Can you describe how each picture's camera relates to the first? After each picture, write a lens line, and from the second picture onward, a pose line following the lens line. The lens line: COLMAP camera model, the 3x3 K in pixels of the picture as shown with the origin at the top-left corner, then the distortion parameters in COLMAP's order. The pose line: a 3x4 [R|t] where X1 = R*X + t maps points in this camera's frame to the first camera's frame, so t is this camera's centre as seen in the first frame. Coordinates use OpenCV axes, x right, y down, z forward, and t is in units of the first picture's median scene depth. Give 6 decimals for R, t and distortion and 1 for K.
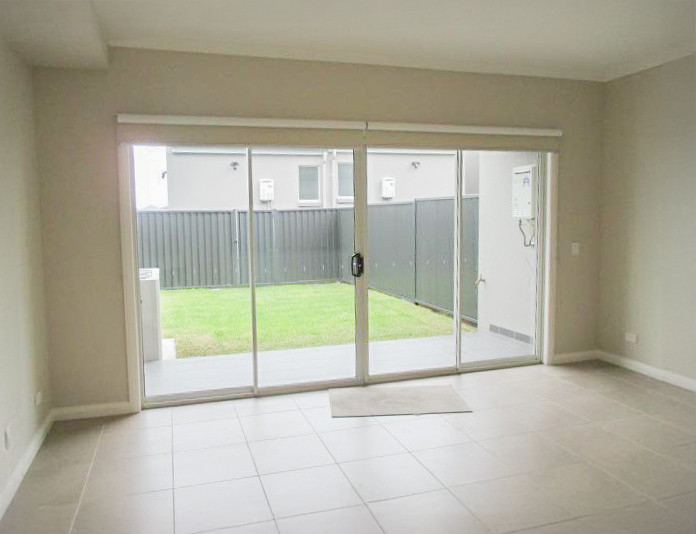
lens RADIAL K [[533.1, 0, 329.9], [0, 533.1, 264.8], [0, 0, 1]] dist [-0.073493, -0.001762]
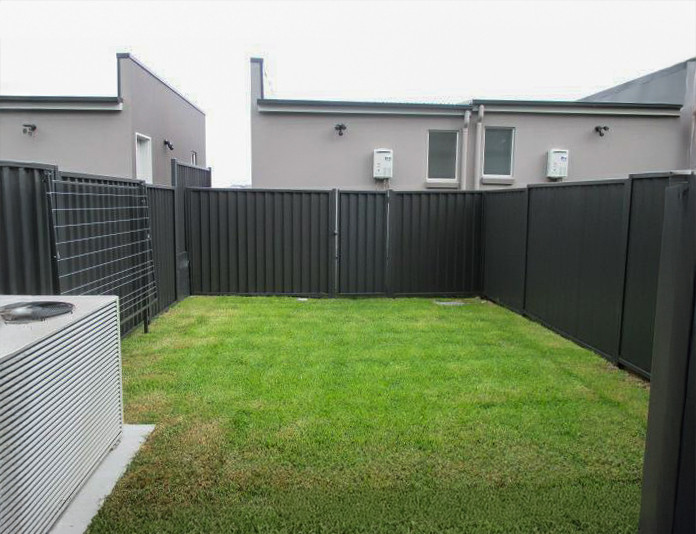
lens RADIAL K [[533.1, 0, 329.9], [0, 533.1, 264.8], [0, 0, 1]] dist [-0.073493, -0.001762]
pose [[0.966499, 0.053024, -0.251134, 0.000943], [-0.045663, 0.998342, 0.035052, -0.025224], [0.252577, -0.022410, 0.967317, 0.282079]]
